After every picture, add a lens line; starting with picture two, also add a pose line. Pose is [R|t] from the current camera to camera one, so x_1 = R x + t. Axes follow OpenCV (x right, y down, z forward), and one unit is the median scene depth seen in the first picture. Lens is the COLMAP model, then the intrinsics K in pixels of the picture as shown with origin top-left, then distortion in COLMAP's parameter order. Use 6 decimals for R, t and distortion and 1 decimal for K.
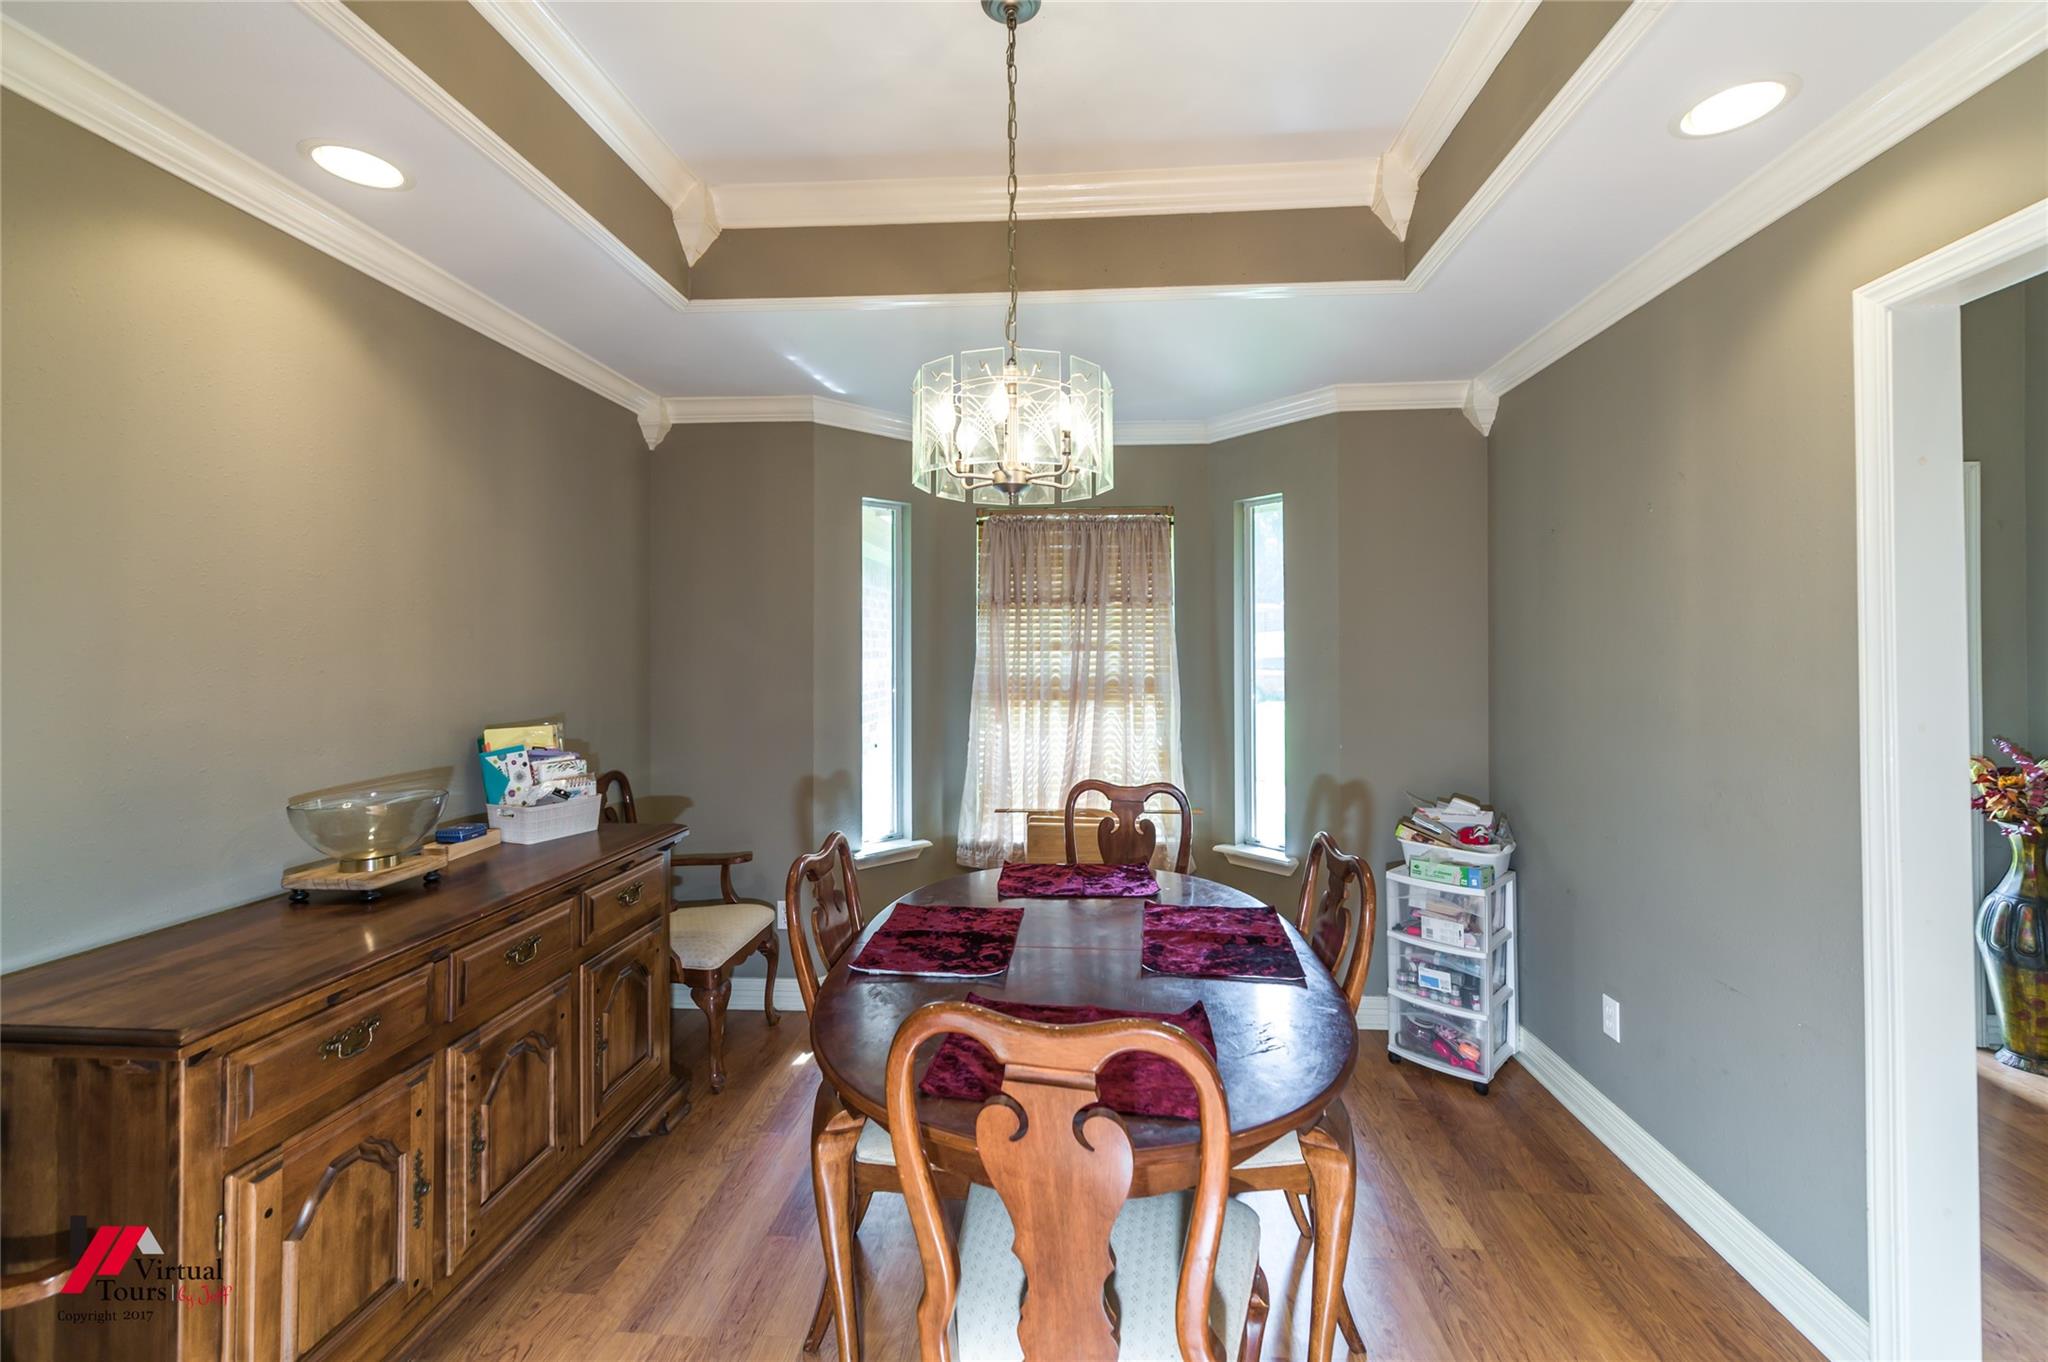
lens RADIAL K [[817.6, 0, 1026.6], [0, 817.6, 640.1], [0, 0, 1]] dist [0.018620, -0.000157]
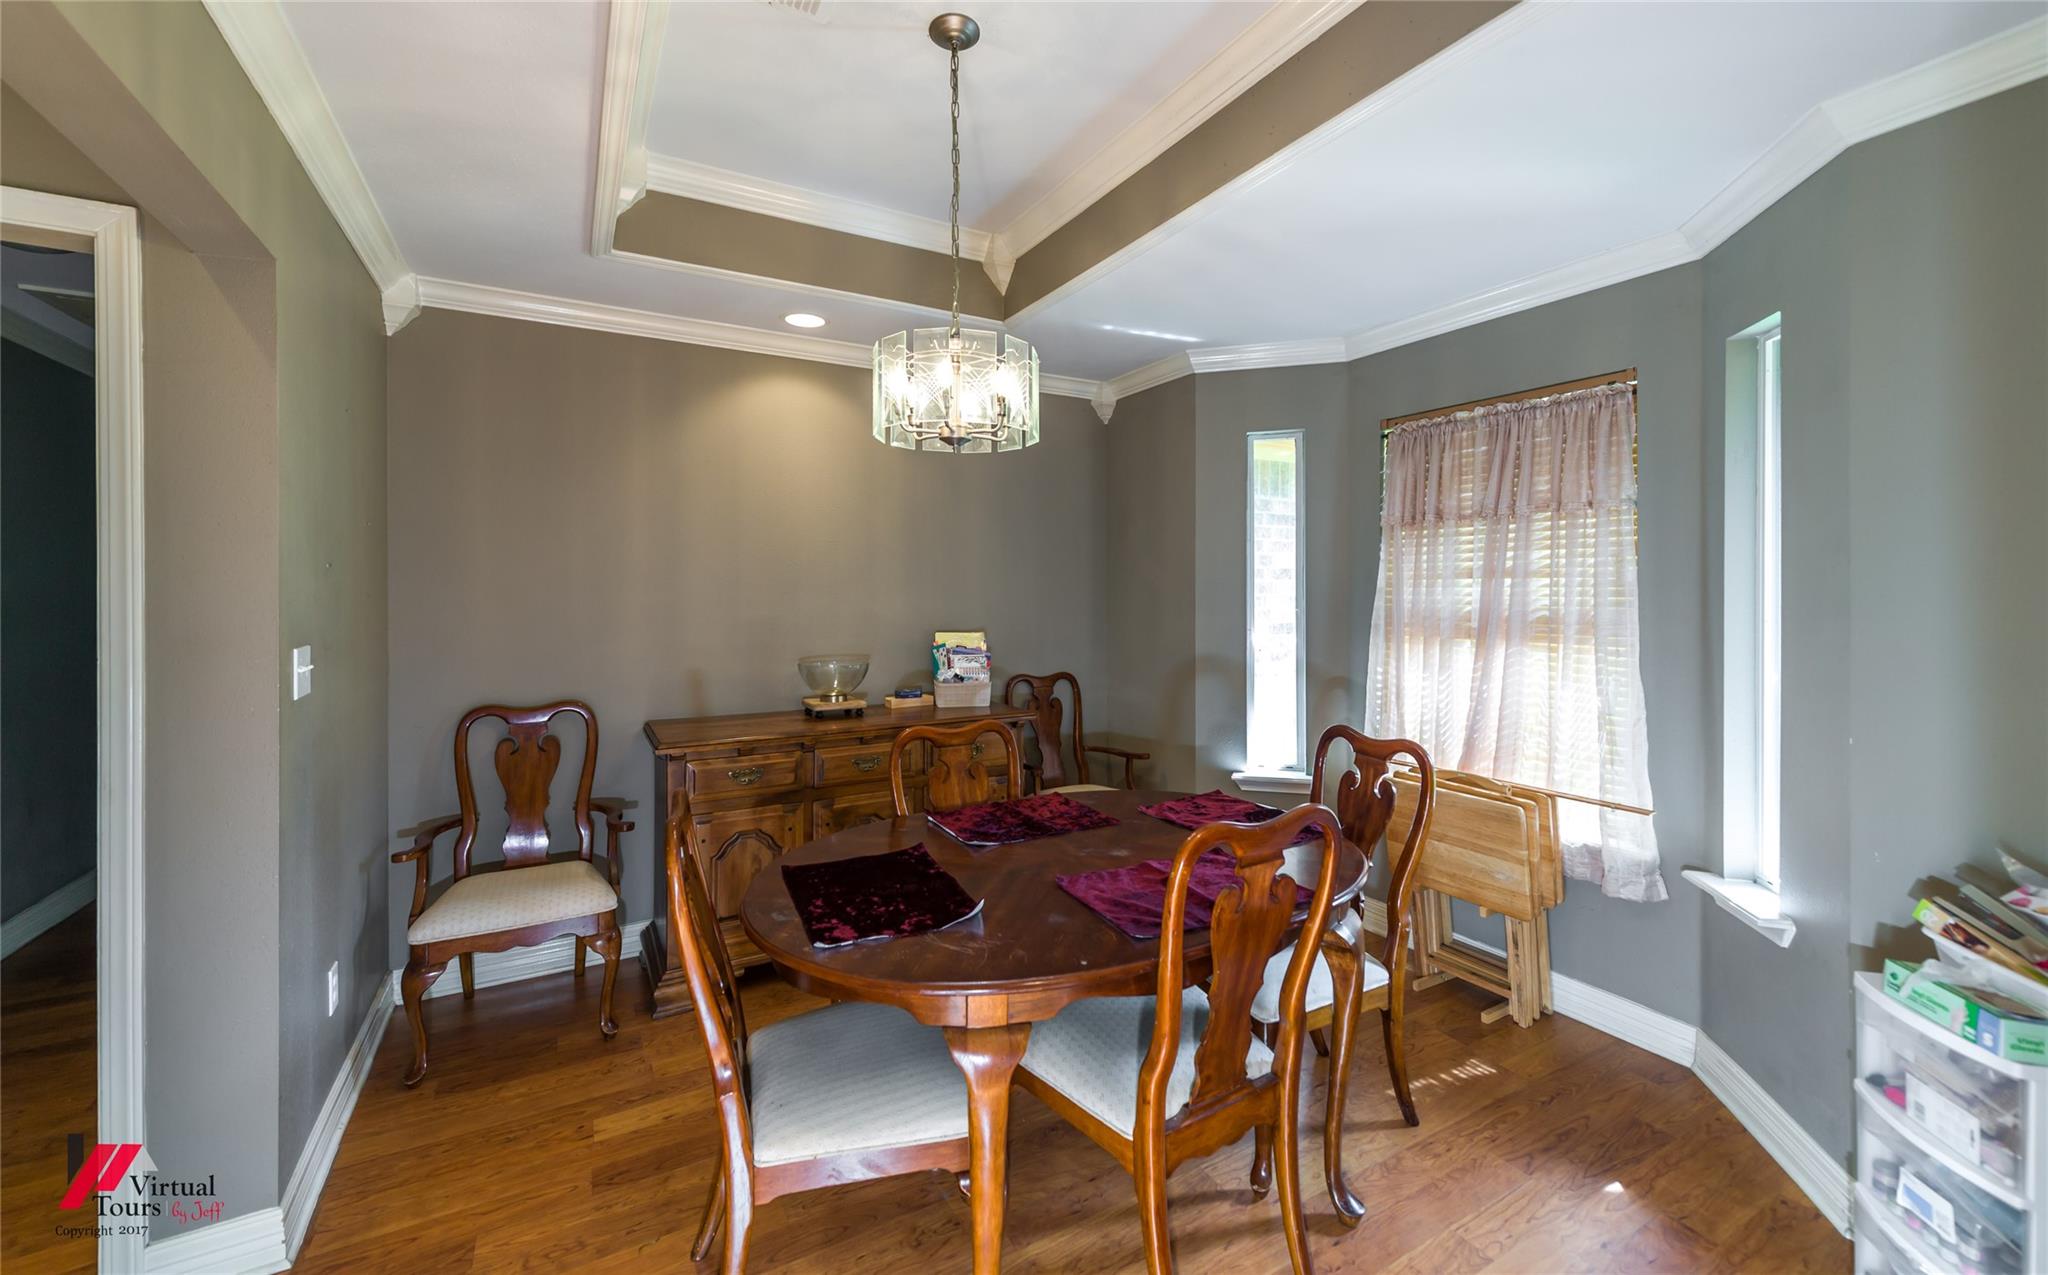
lens RADIAL K [[796.1, 0, 1022.2], [0, 796.1, 591.7], [0, 0, 1]] dist [0.024615, -0.000070]
pose [[0.565446, 0.000877, -0.824785, 0.495740], [0.013991, 0.999845, 0.010655, 0.012693], [0.824667, -0.017564, 0.565346, 0.203632]]
